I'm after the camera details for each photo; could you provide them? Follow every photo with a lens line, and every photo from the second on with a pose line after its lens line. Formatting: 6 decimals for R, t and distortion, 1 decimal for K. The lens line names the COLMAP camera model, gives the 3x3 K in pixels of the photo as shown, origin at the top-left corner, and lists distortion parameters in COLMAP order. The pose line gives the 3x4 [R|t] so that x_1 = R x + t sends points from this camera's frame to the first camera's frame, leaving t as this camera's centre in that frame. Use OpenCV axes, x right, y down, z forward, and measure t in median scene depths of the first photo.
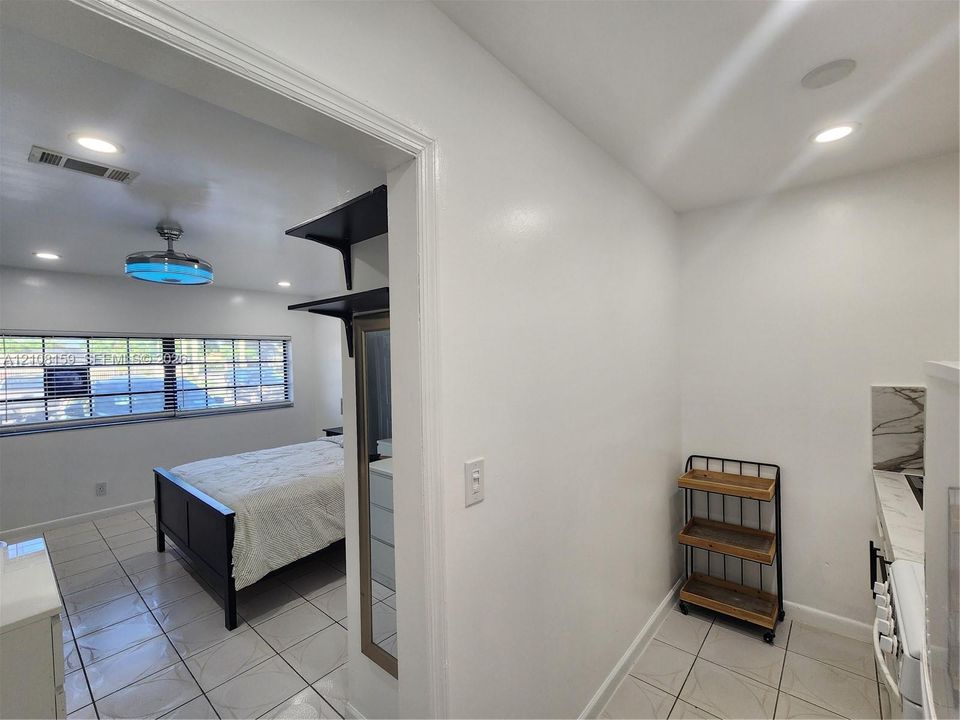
lens RADIAL K [[424.3, 0, 480.1], [0, 424.3, 368.2], [0, 0, 1]] dist [0.000366, 0.001555]
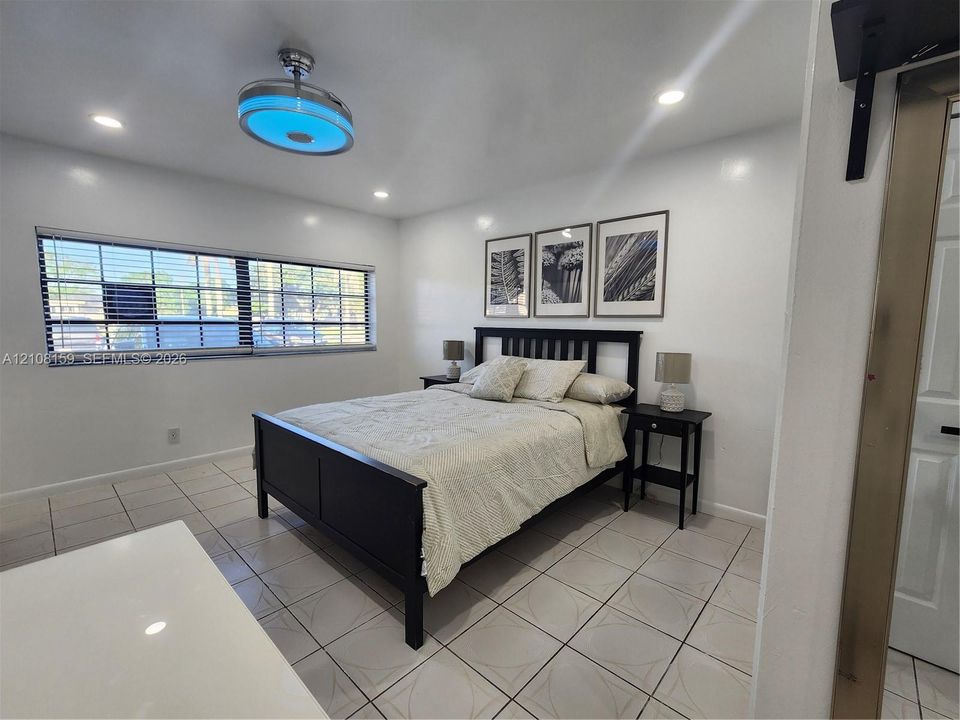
lens RADIAL K [[424.3, 0, 478.4], [0, 424.3, 369.3], [0, 0, 1]] dist [0.000366, 0.001555]
pose [[0.998675, 0.039365, -0.033152, -0.284741], [-0.036281, 0.995372, 0.088981, 0.062624], [0.036501, -0.087660, 0.995481, 0.215286]]
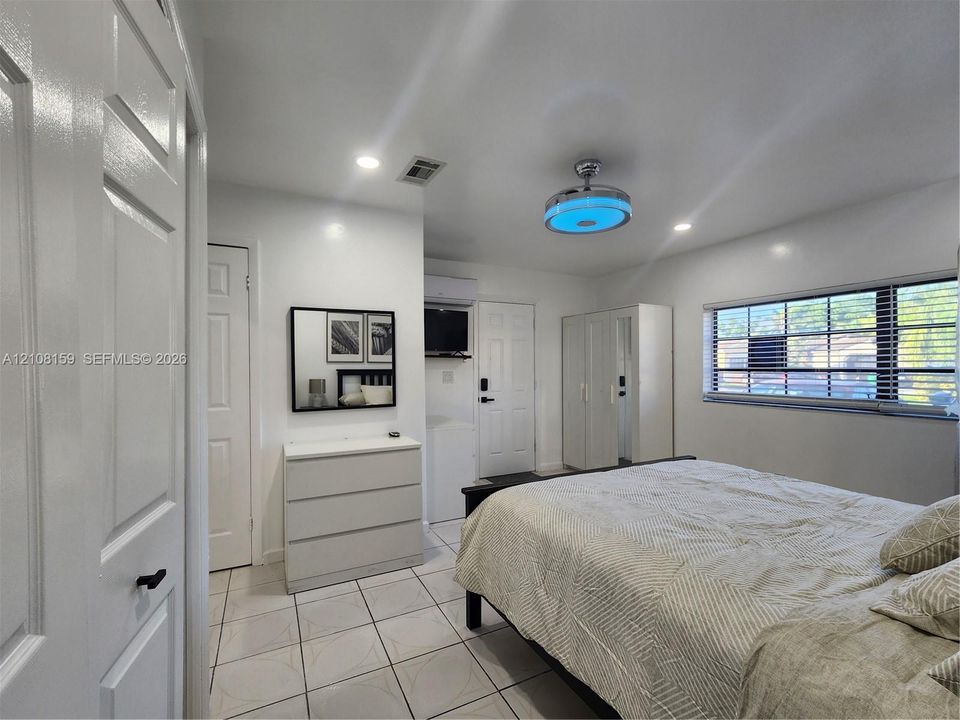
lens RADIAL K [[424.3, 0, 472.7], [0, 424.3, 364.6], [0, 0, 1]] dist [0.000366, 0.001555]
pose [[-0.381151, 0.022009, -0.924251, 0.110848], [-0.008971, 0.999581, 0.027503, 0.038324], [0.924469, 0.018774, -0.380794, 0.782062]]
